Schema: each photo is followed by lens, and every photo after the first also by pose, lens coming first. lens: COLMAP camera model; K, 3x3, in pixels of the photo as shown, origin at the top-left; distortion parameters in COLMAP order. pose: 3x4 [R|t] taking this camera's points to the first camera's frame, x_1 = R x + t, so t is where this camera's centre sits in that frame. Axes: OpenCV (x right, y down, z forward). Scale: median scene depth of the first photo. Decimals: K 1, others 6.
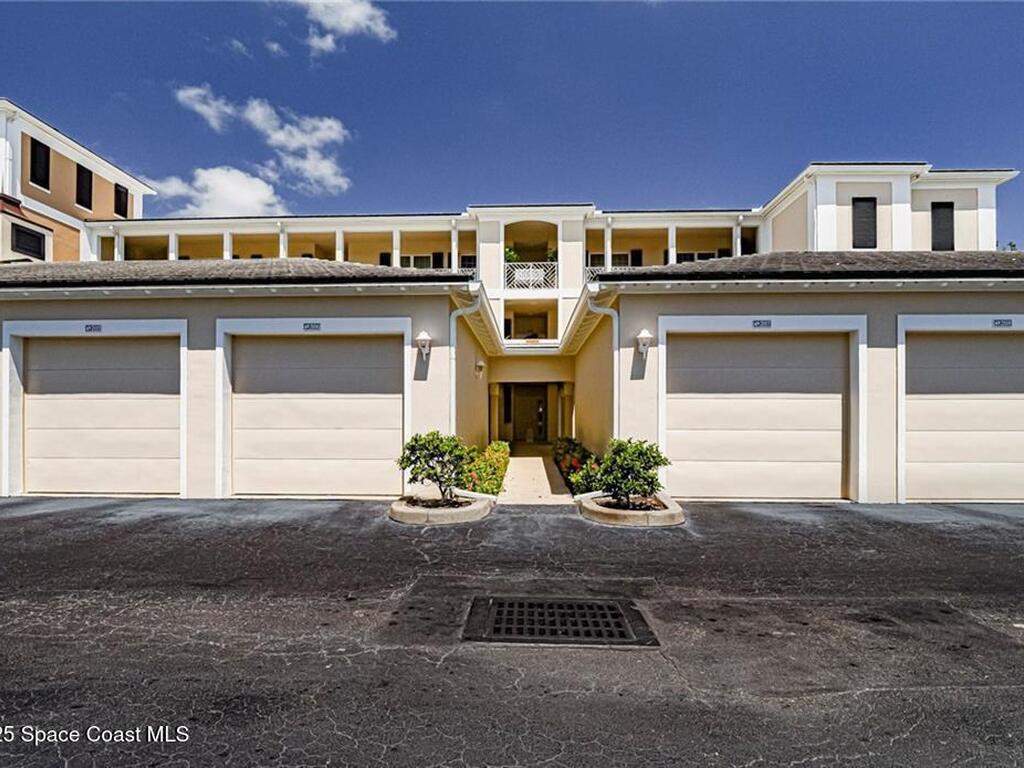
lens RADIAL K [[535.1, 0, 509.2], [0, 535.1, 417.8], [0, 0, 1]] dist [-0.004453, 0.000330]
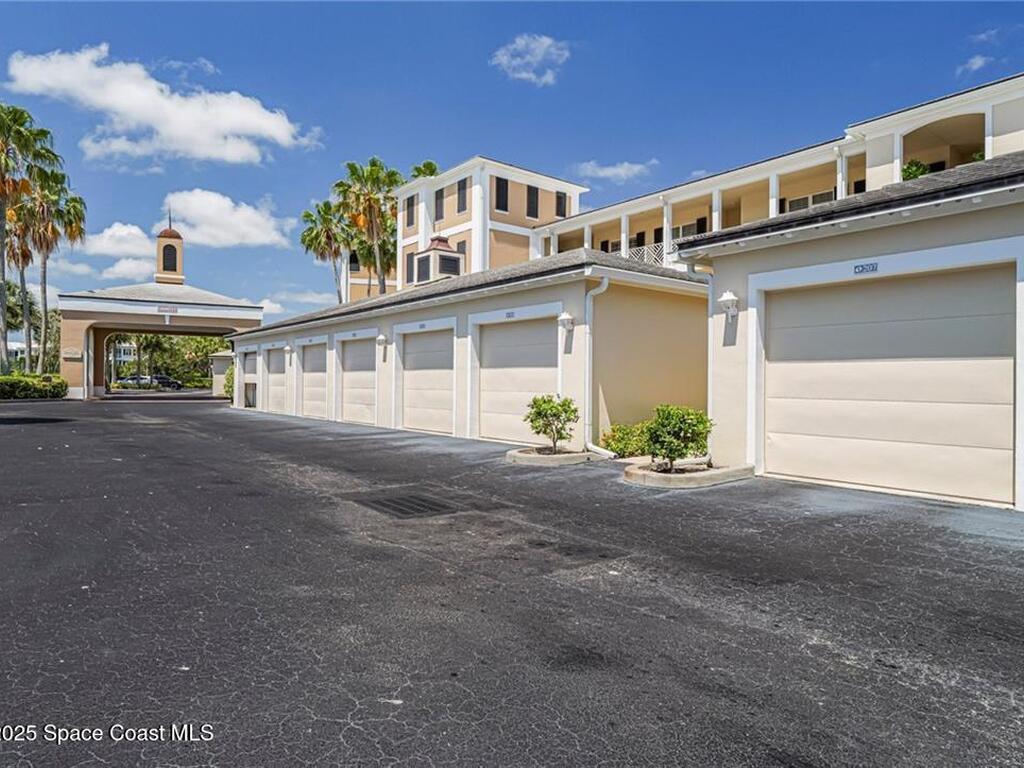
lens RADIAL K [[599.4, 0, 512.0], [0, 599.4, 384.0], [0, 0, 1]] dist [0.028211, 0.000865]
pose [[0.671327, 0.009644, -0.741099, 0.323640], [-0.009234, 0.999947, 0.004648, -0.002520], [0.741104, 0.003723, 0.671380, -0.003744]]
